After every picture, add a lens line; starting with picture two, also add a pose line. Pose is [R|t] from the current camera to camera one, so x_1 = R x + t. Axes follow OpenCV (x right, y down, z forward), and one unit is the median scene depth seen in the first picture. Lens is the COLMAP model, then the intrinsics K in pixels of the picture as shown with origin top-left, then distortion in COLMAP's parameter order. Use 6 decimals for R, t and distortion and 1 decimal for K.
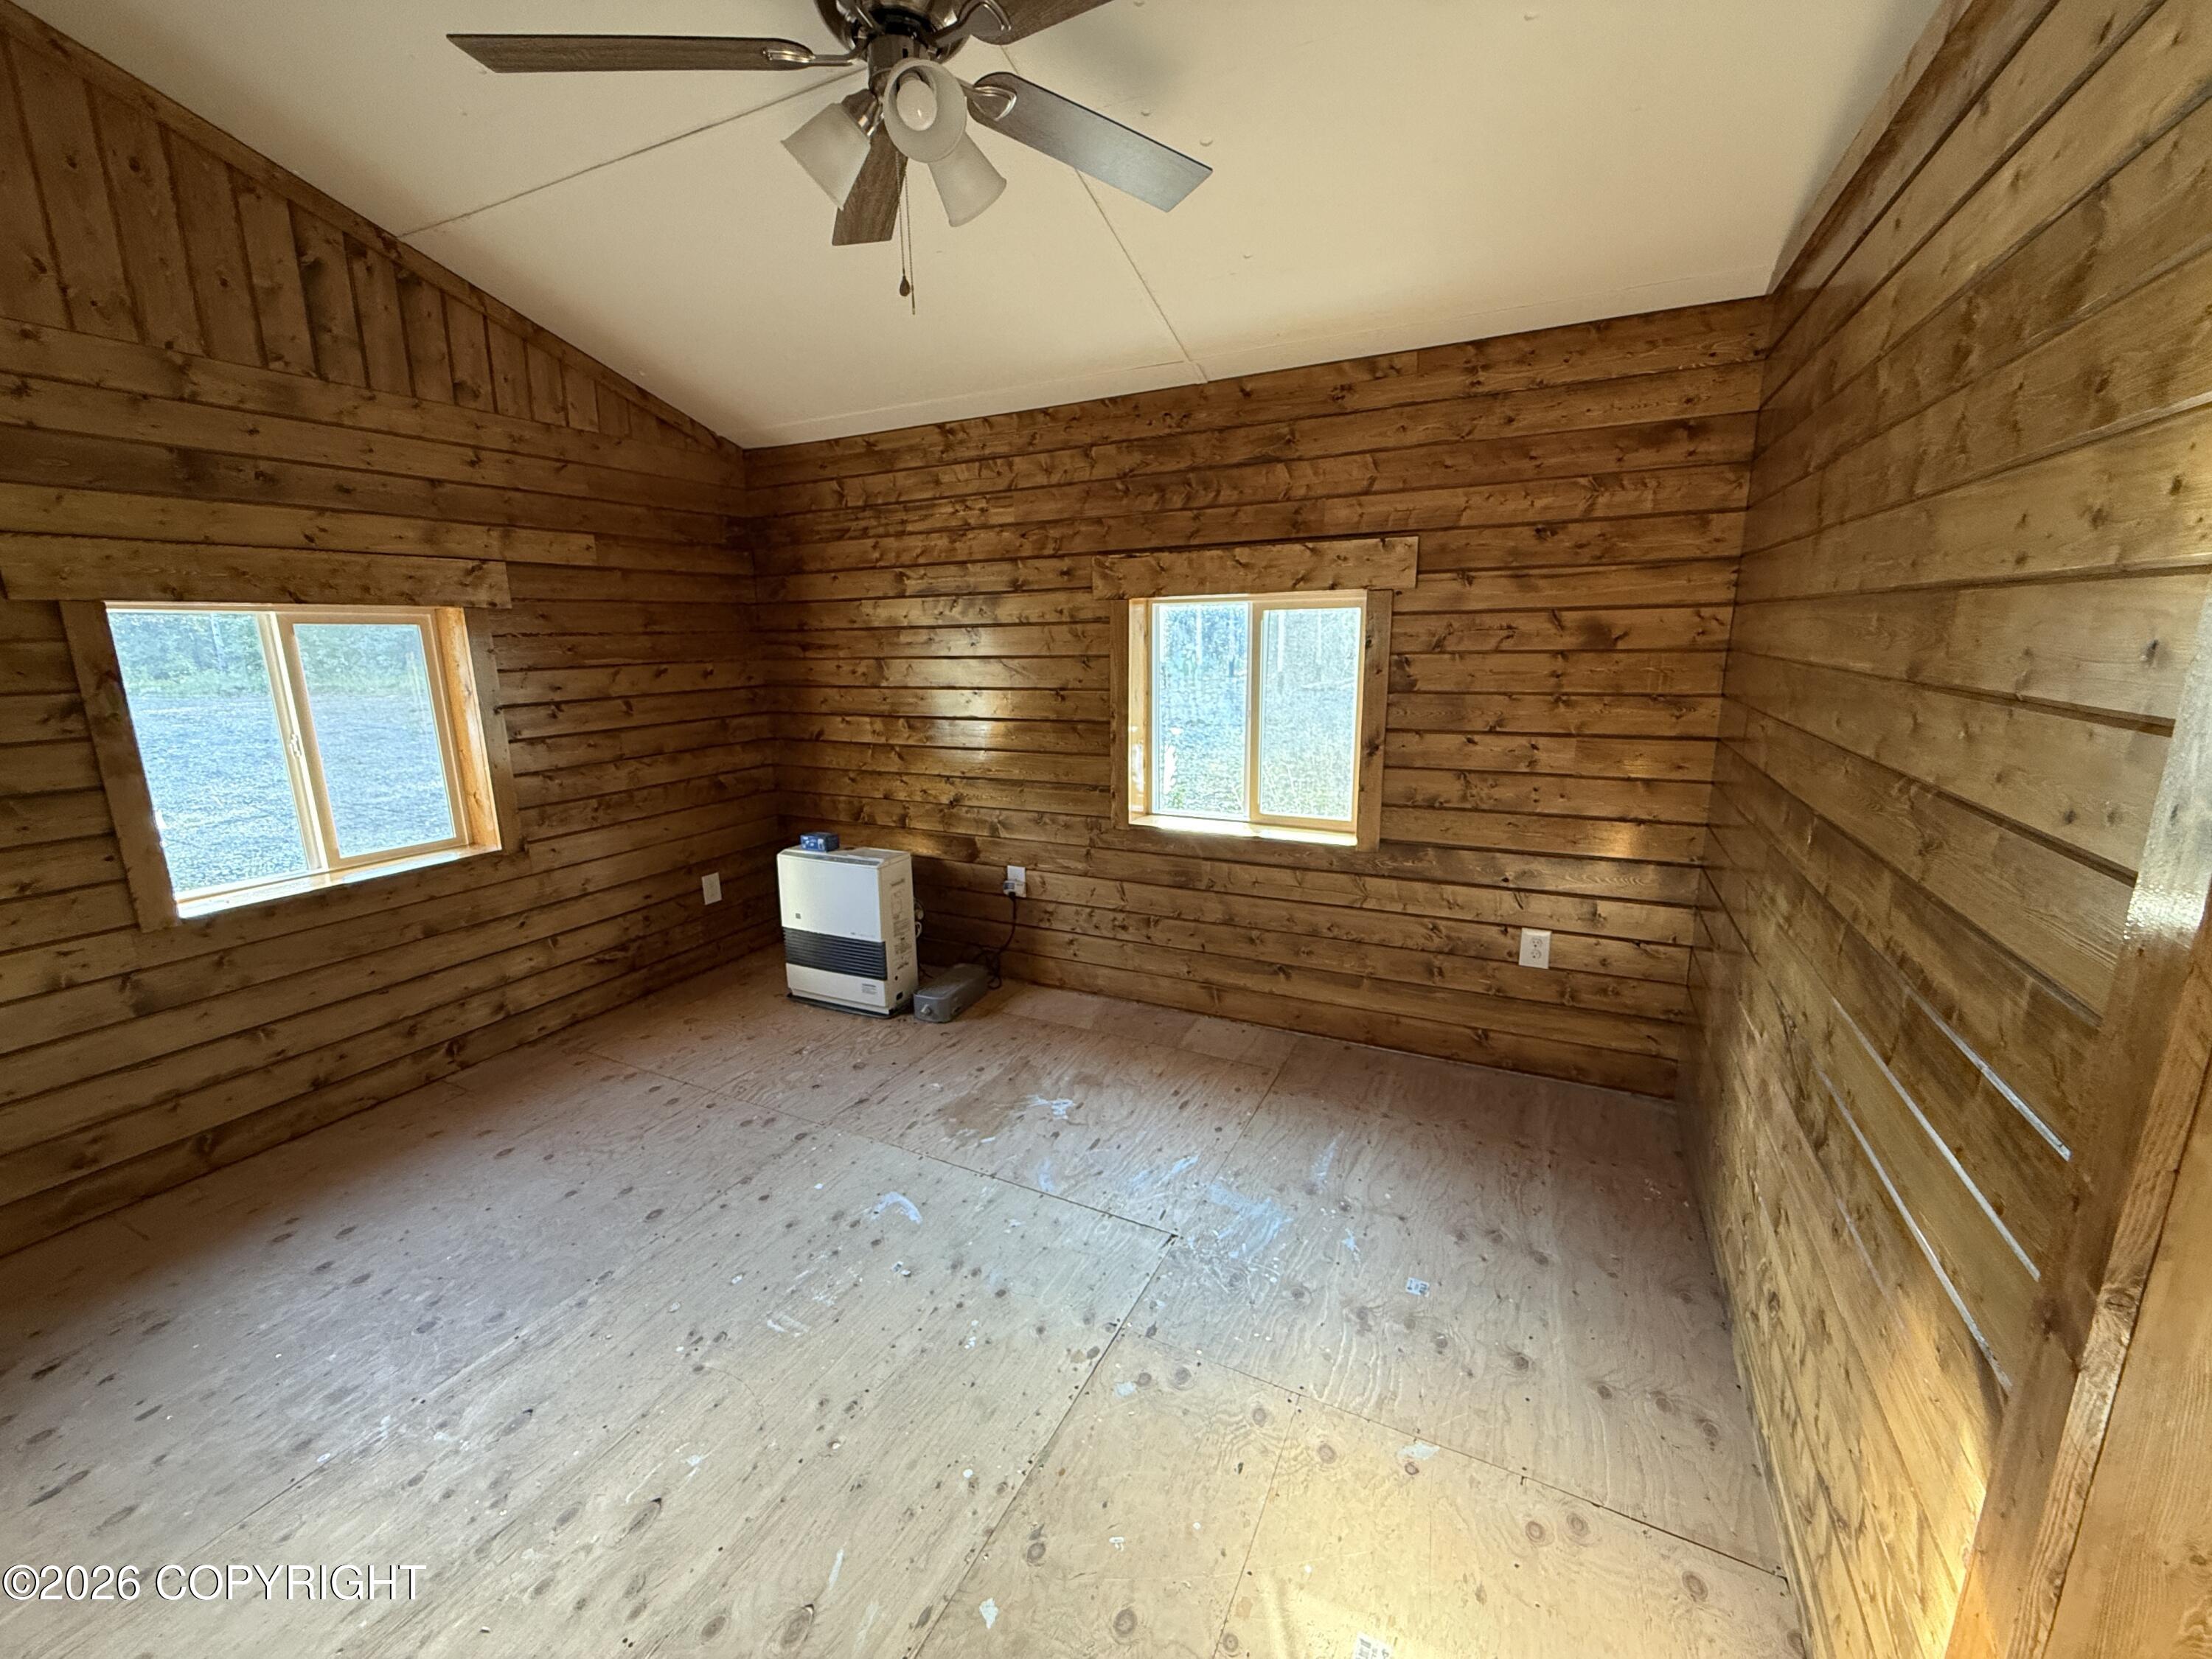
lens RADIAL K [[885.0, 0, 1103.5], [0, 885.0, 822.4], [0, 0, 1]] dist [-0.001052, 0.000078]
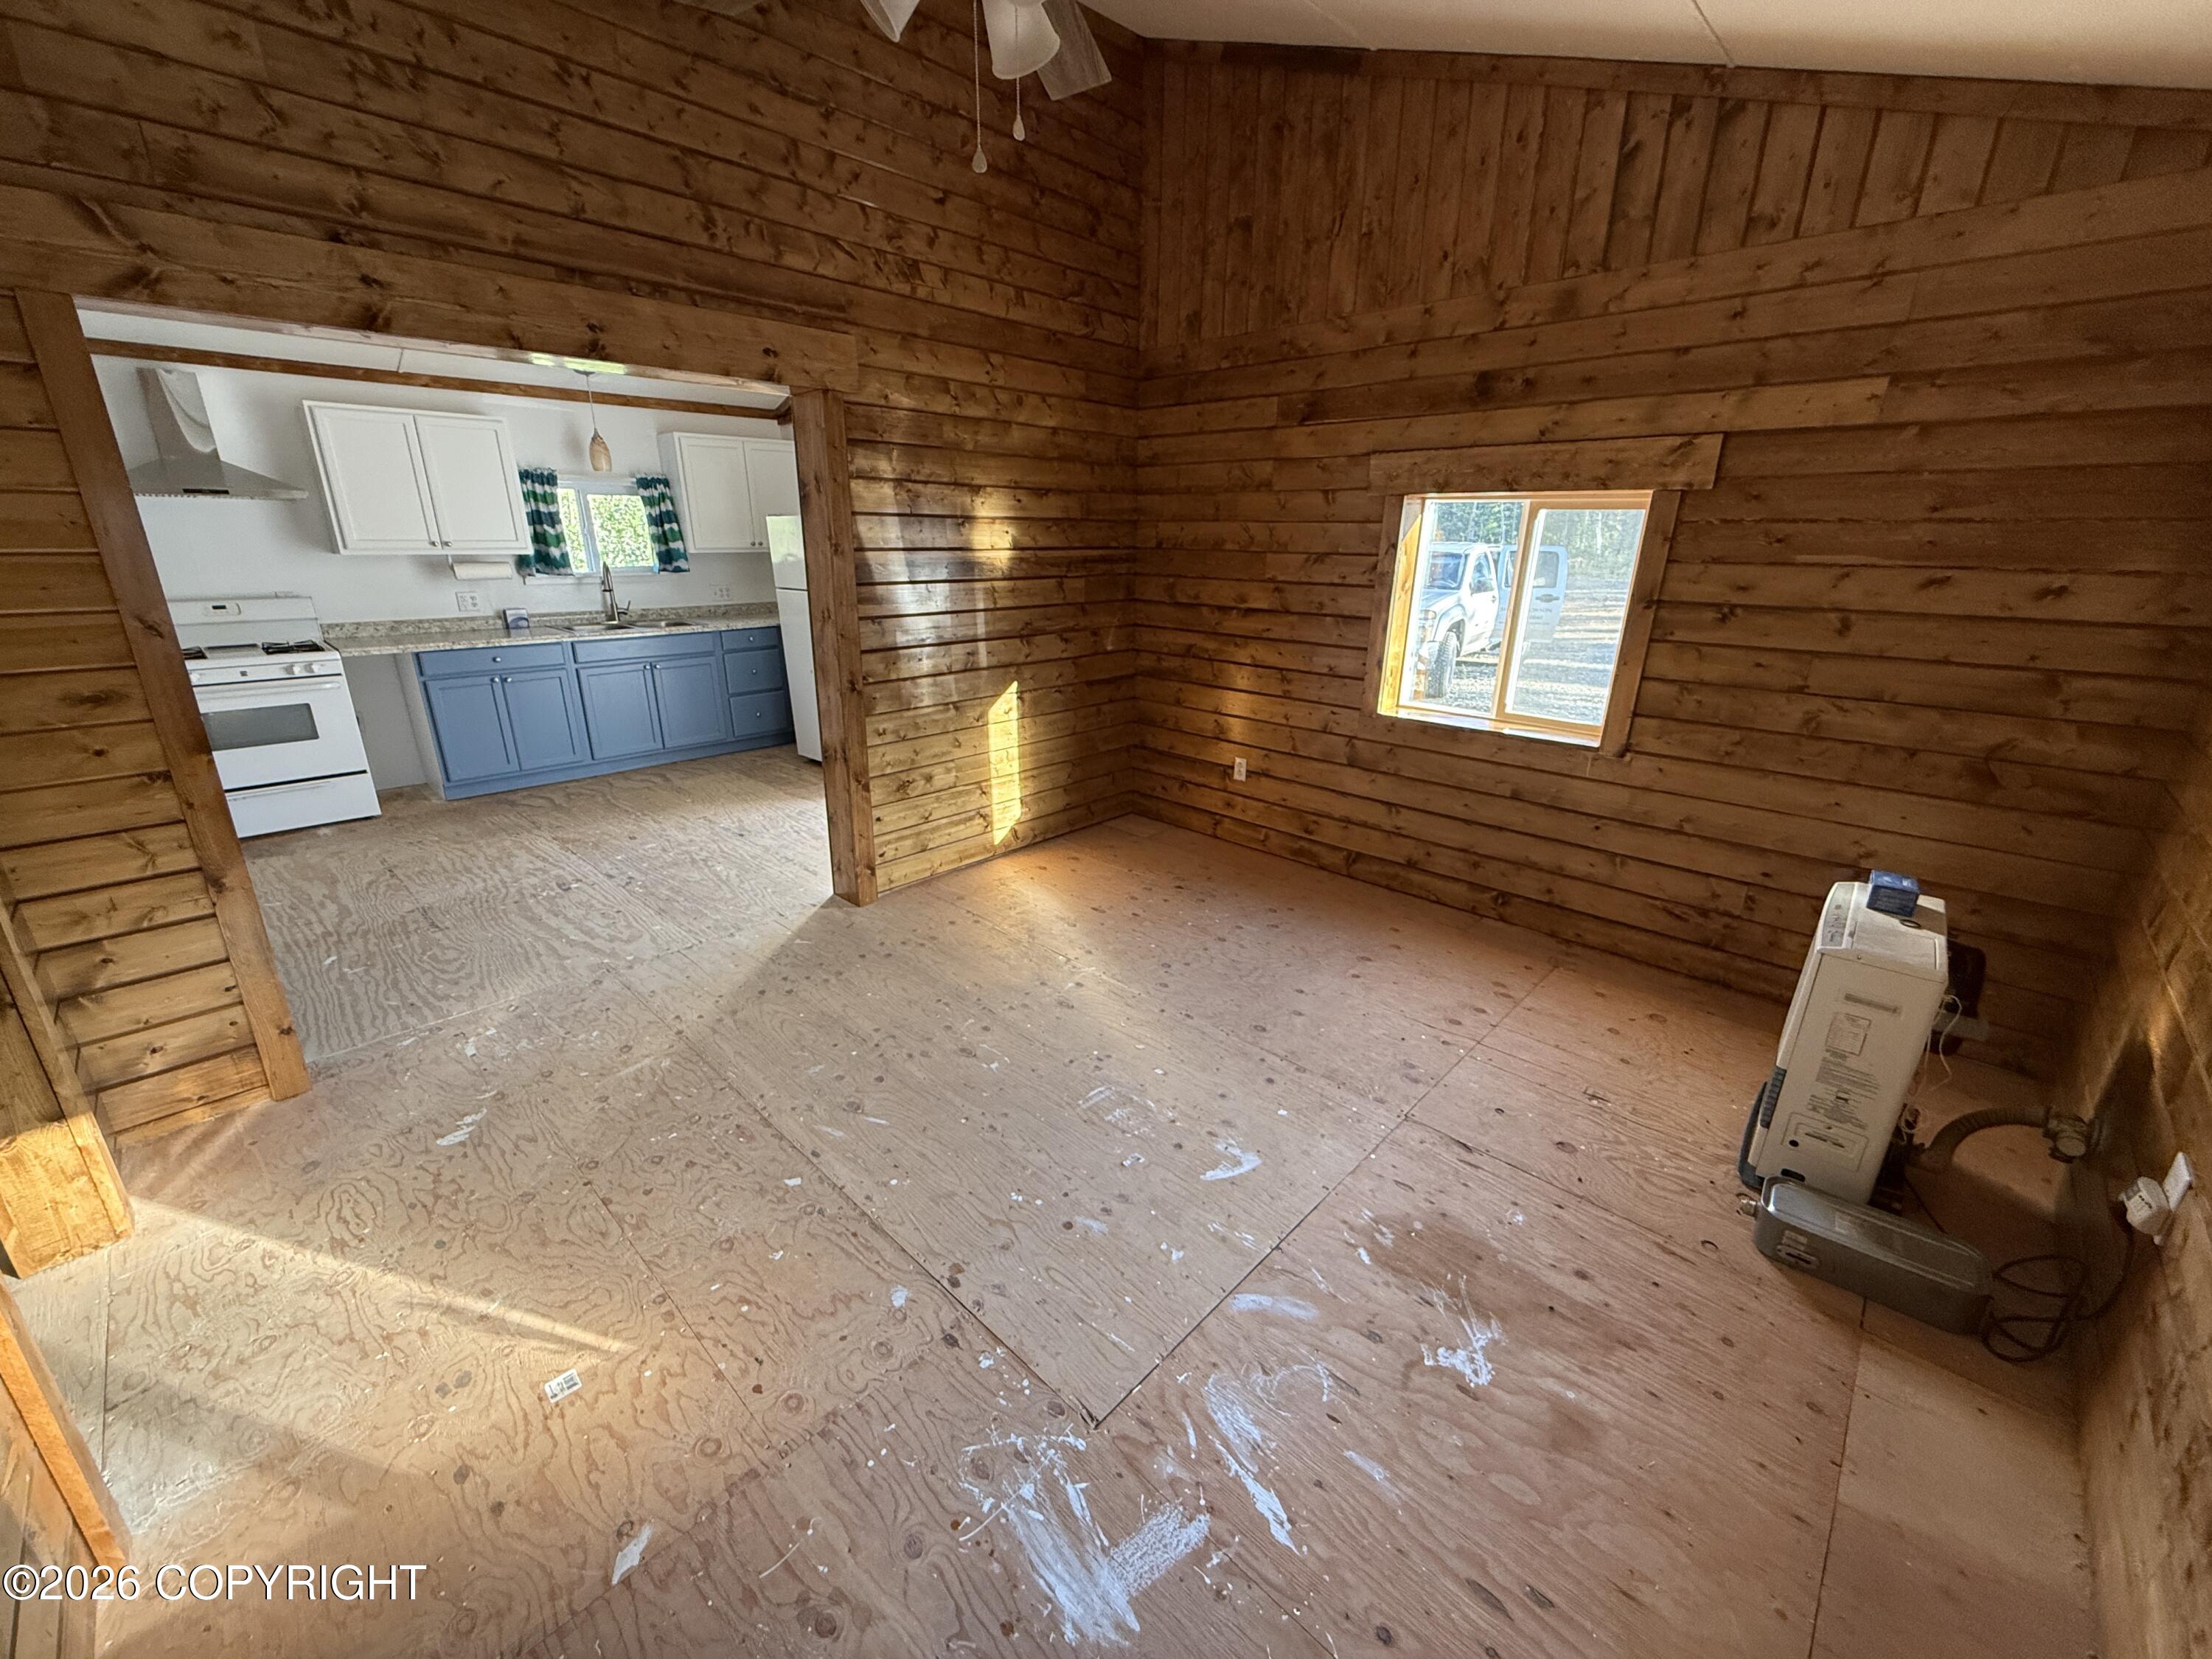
lens RADIAL K [[885.0, 0, 1109.0], [0, 885.0, 827.5], [0, 0, 1]] dist [-0.001052, 0.000078]
pose [[-0.293804, 0.316414, -0.901977, 0.425183], [-0.205576, 0.900624, 0.382902, -0.166300], [0.933498, 0.297923, -0.199560, 0.779333]]
